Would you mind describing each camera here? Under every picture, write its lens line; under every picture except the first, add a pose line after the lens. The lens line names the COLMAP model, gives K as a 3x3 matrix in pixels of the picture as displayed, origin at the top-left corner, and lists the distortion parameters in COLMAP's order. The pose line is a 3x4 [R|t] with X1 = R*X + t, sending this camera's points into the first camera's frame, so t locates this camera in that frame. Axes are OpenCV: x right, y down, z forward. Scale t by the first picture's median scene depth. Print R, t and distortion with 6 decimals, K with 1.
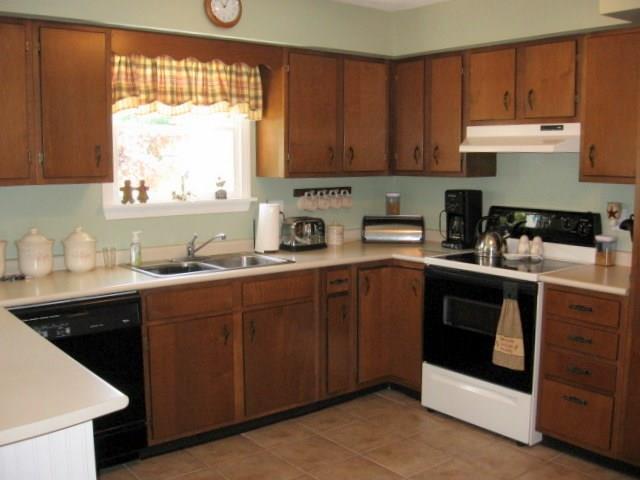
lens RADIAL K [[686.0, 0, 320.0], [0, 686.0, 239.6], [0, 0, 1]] dist [-0.059552, 0.000000]
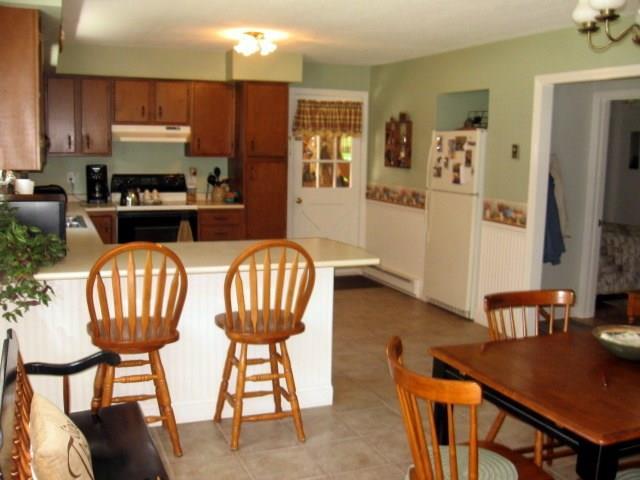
lens RADIAL K [[686.0, 0, 319.7], [0, 686.0, 239.4], [0, 0, 1]] dist [-0.059552, 0.000000]
pose [[0.287001, -0.128081, 0.949329, -0.694701], [0.097074, 0.989808, 0.104194, -0.011149], [-0.952999, 0.062252, 0.296509, 0.049064]]
